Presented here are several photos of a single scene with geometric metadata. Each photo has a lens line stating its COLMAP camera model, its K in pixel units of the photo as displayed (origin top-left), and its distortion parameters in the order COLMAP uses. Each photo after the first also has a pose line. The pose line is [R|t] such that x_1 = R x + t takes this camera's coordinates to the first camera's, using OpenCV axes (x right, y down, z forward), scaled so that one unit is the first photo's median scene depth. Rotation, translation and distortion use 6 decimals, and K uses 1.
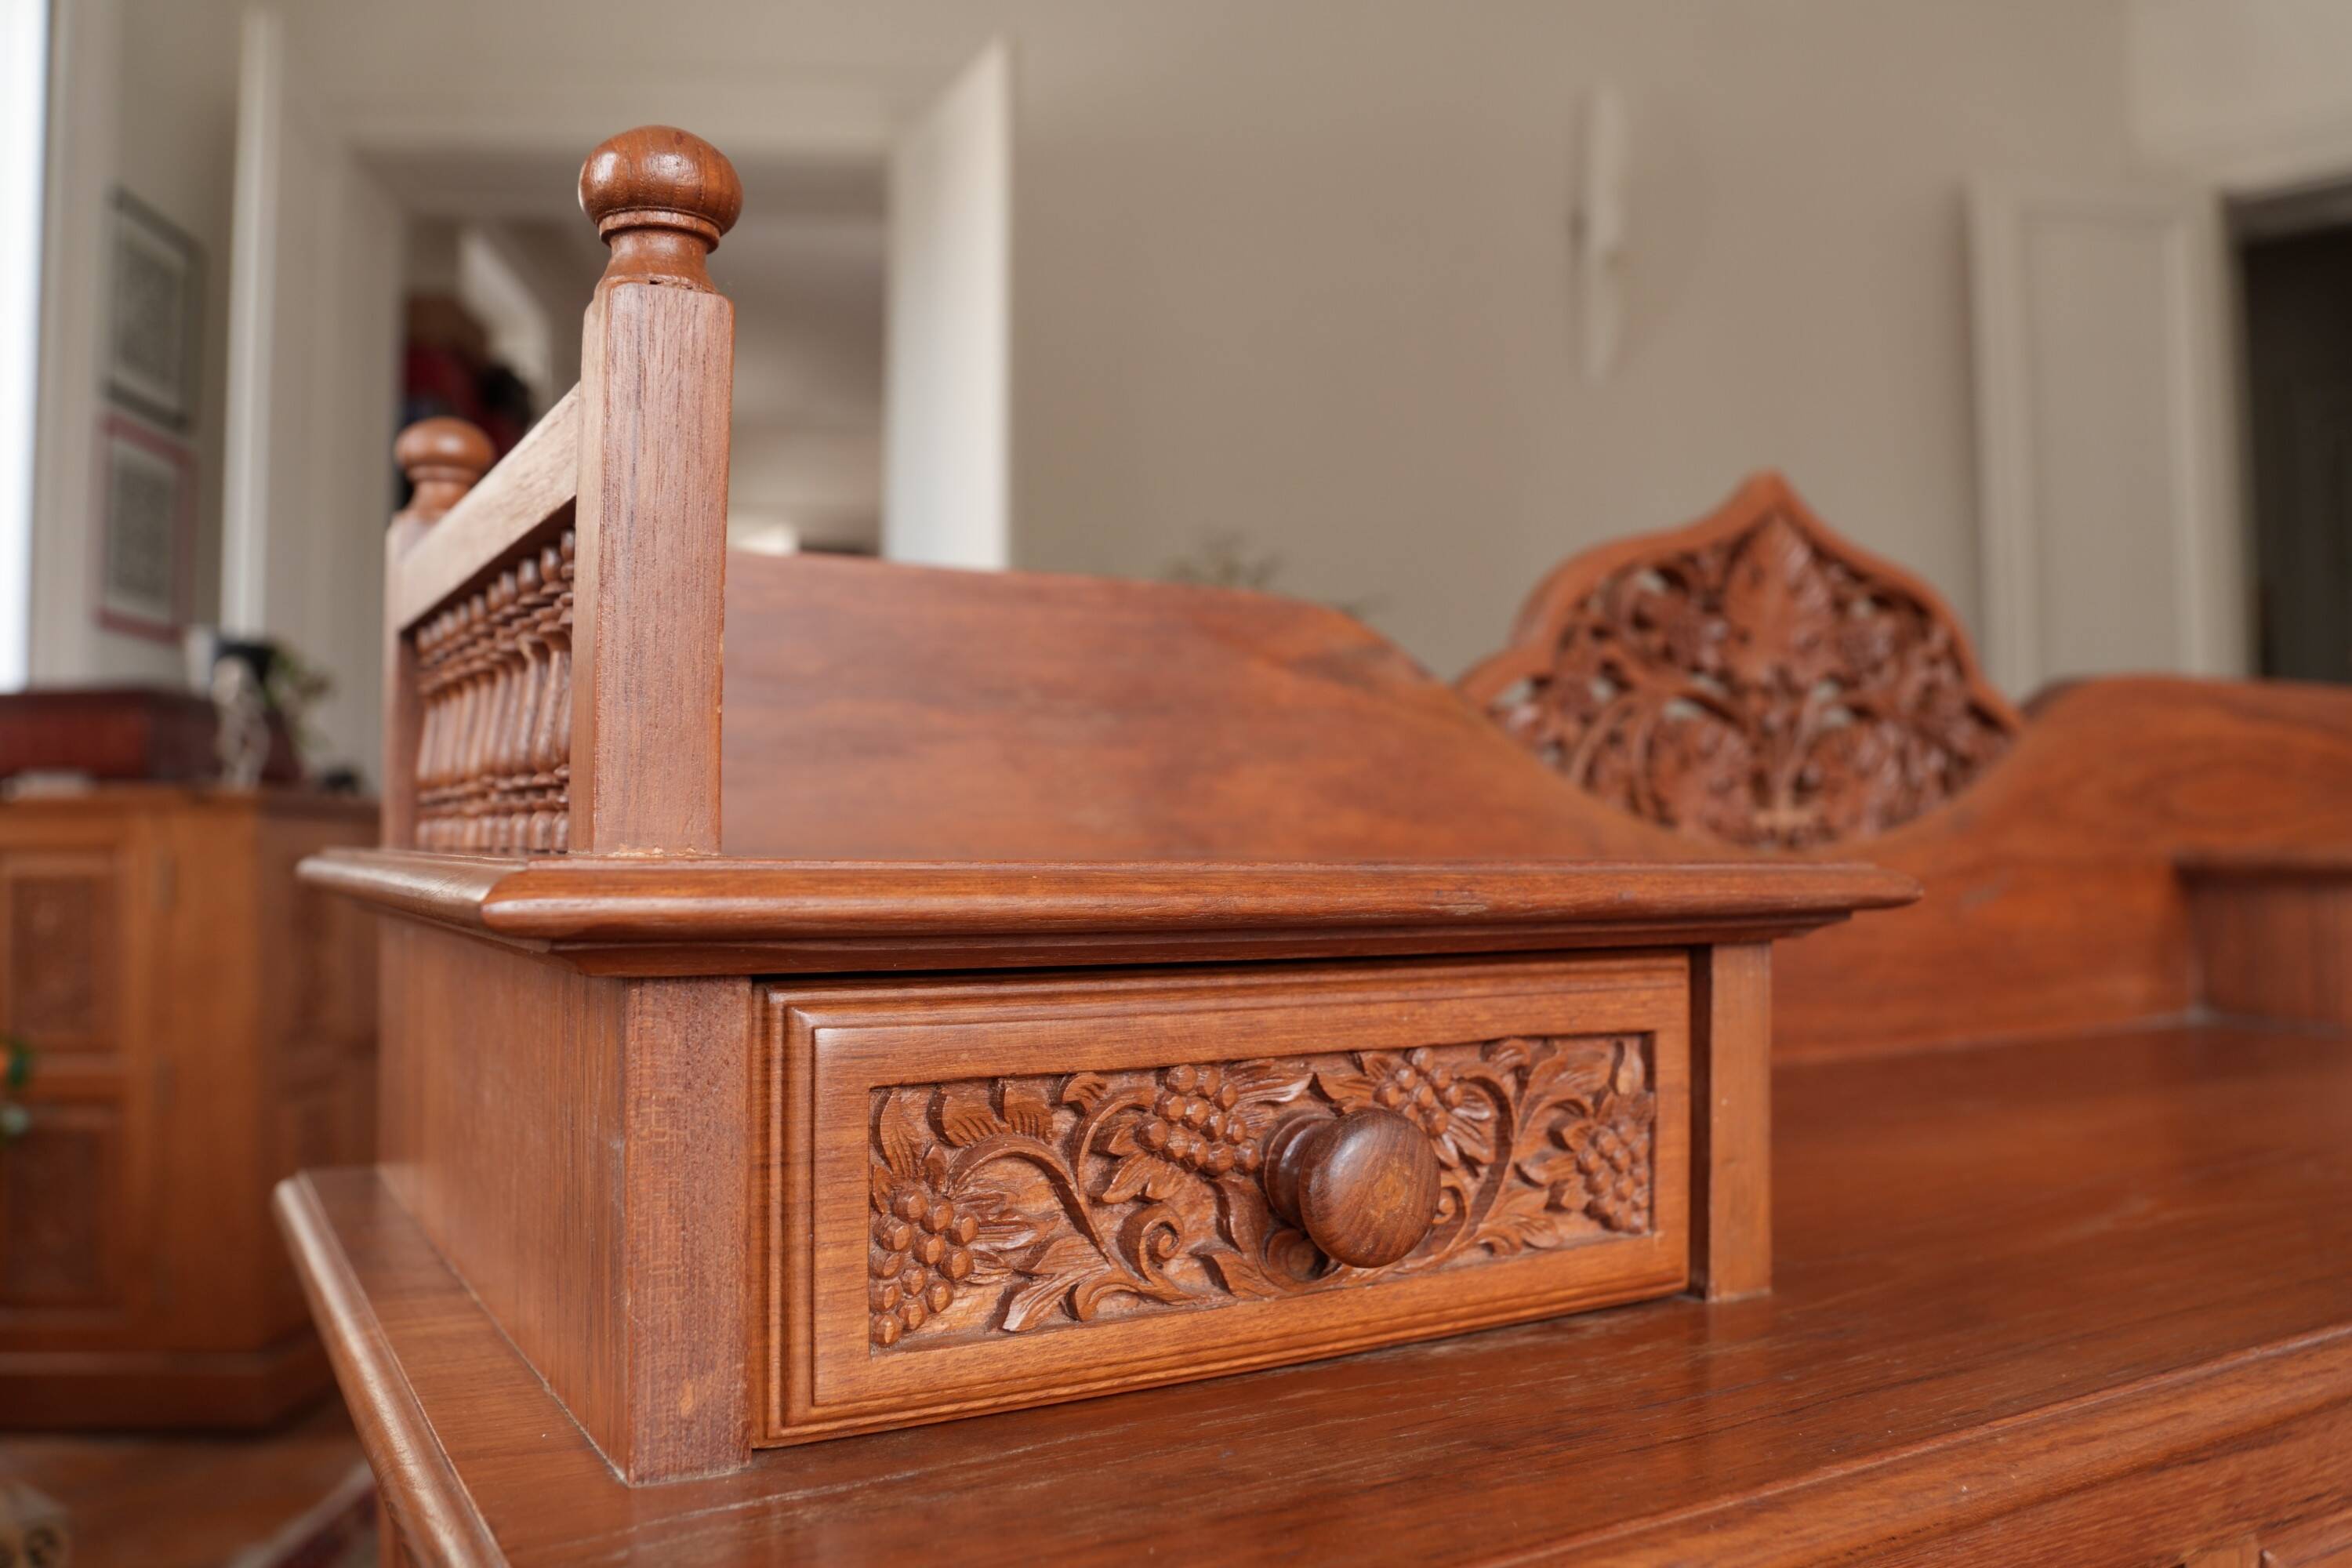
lens RADIAL K [[1777.4, 0, 1172.9], [0, 1777.4, 784.6], [0, 0, 1]] dist [-0.140168, 0.097183]
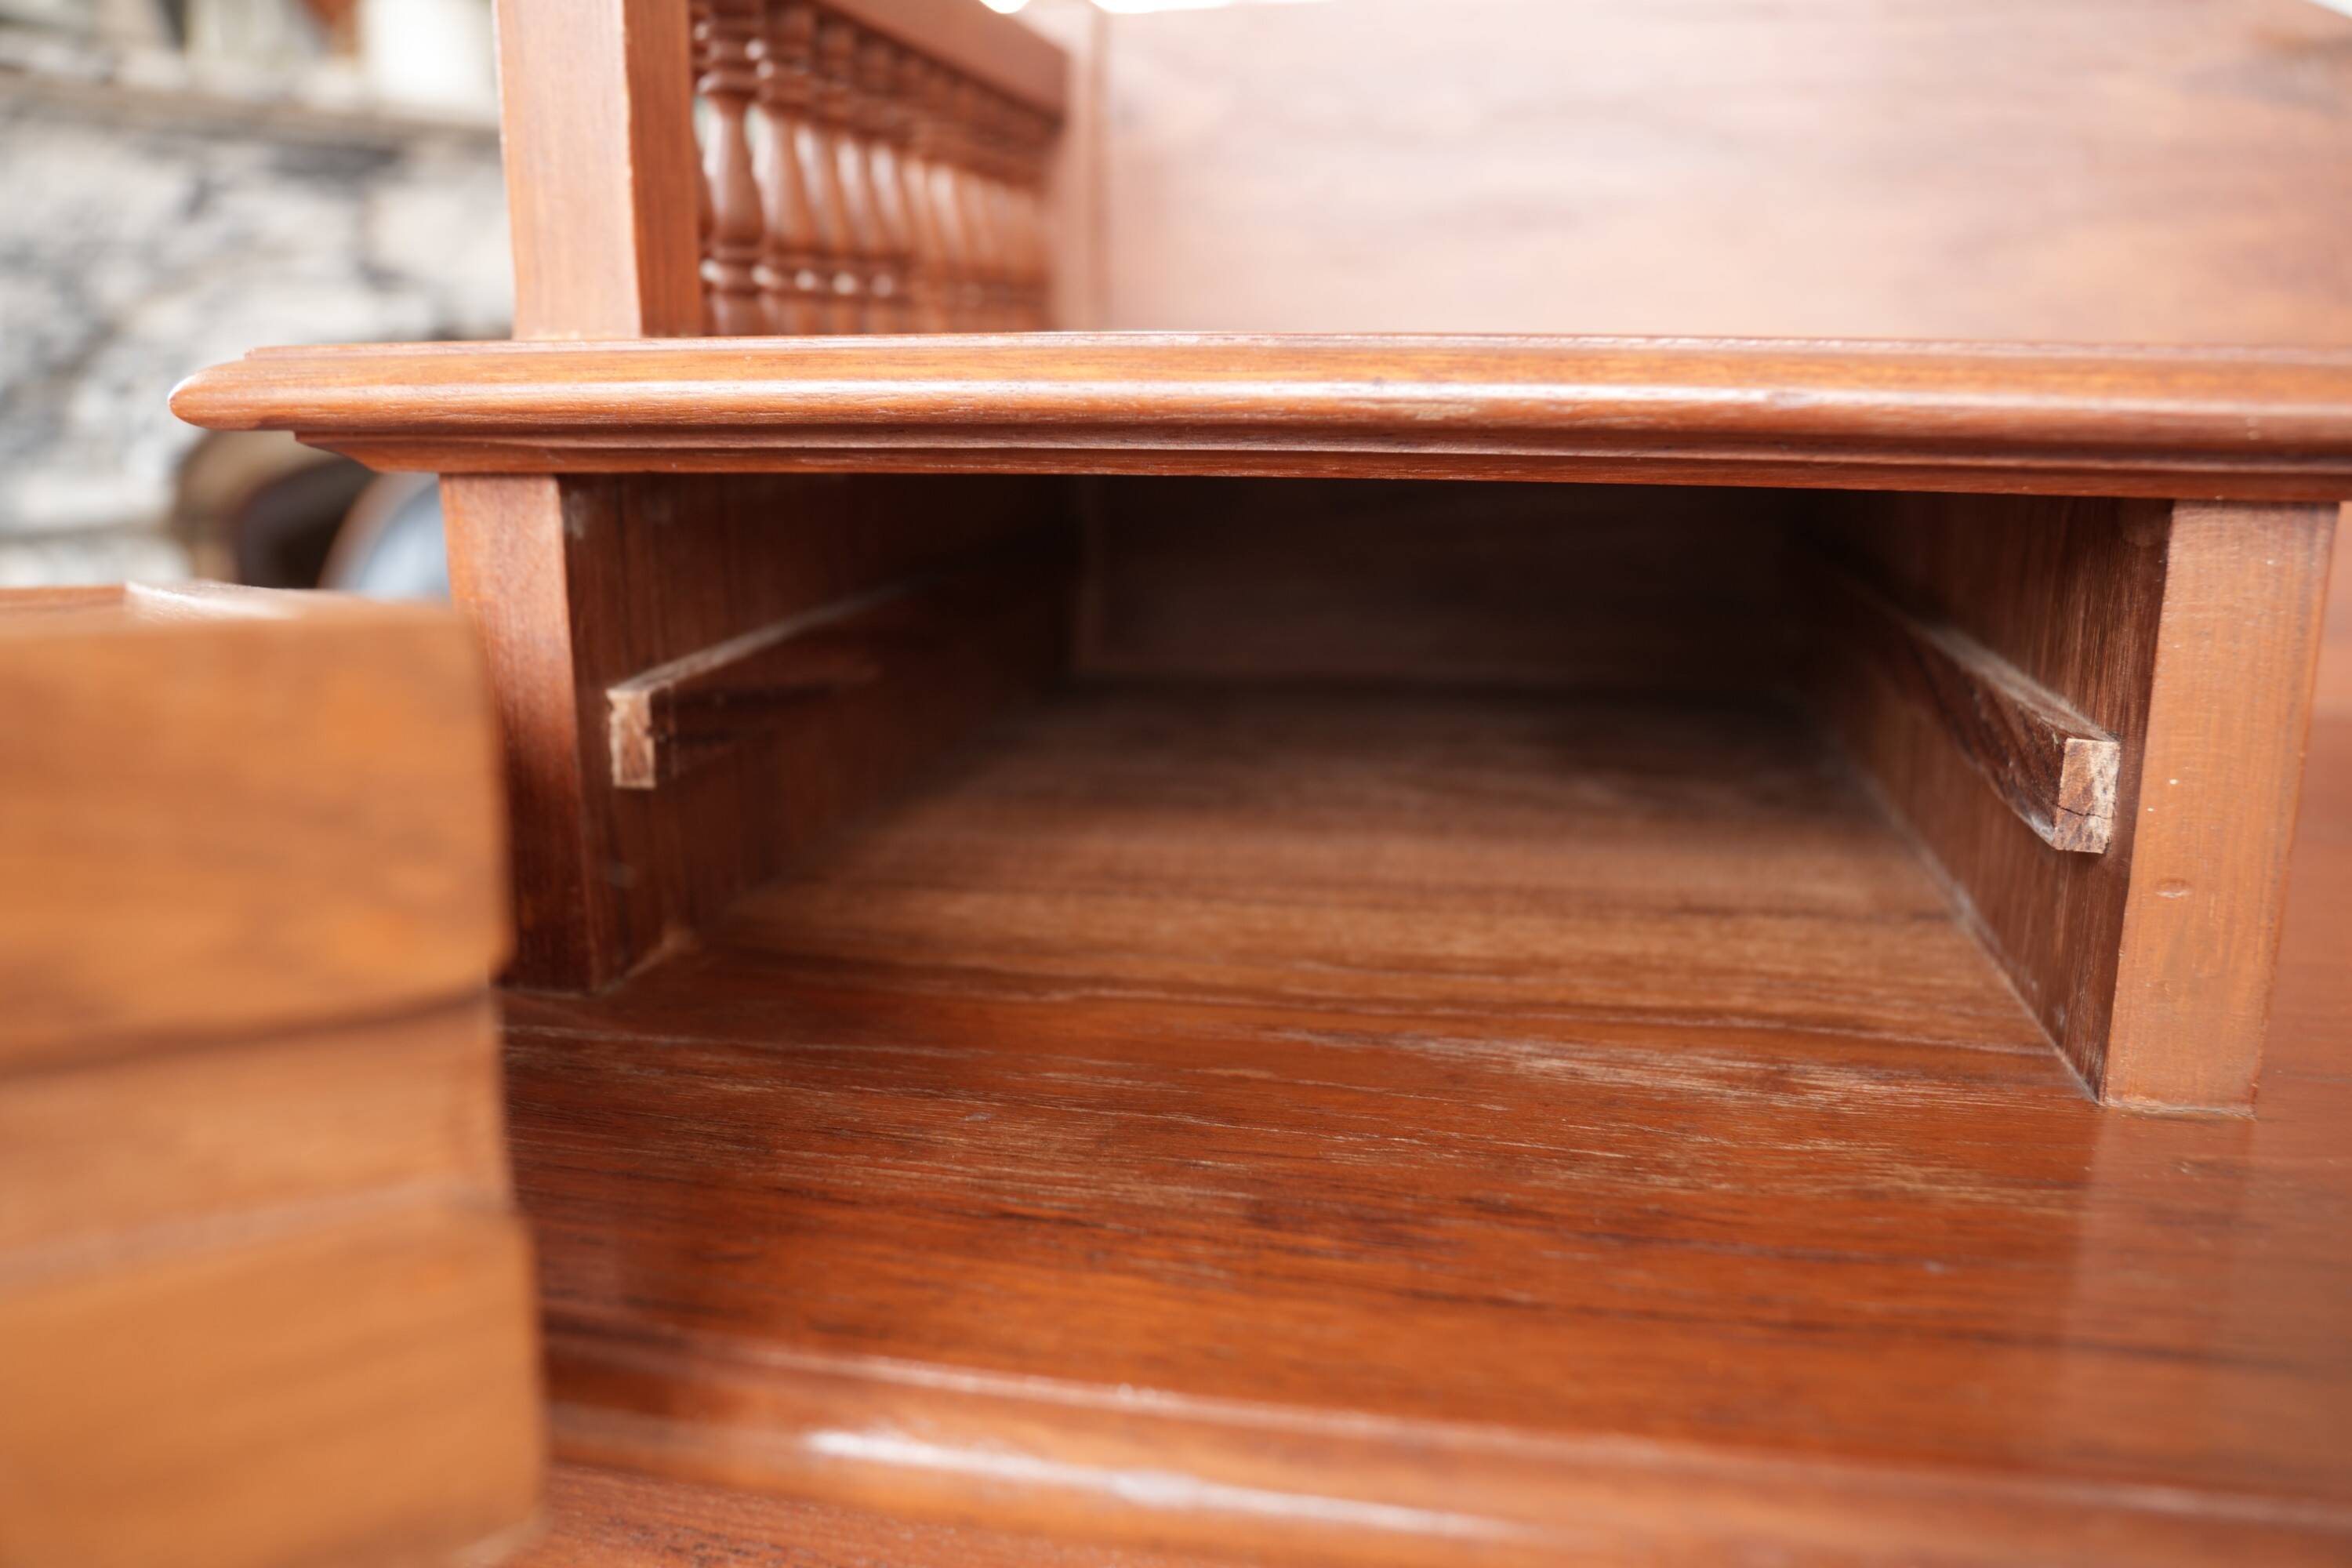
lens RADIAL K [[1777.4, 0, 1178.0], [0, 1777.4, 786.1], [0, 0, 1]] dist [-0.140168, 0.097183]
pose [[0.750932, 0.153713, -0.642241, 0.600927], [0.031728, 0.963012, 0.267583, 0.035074], [0.659616, -0.221314, 0.718280, 0.544390]]
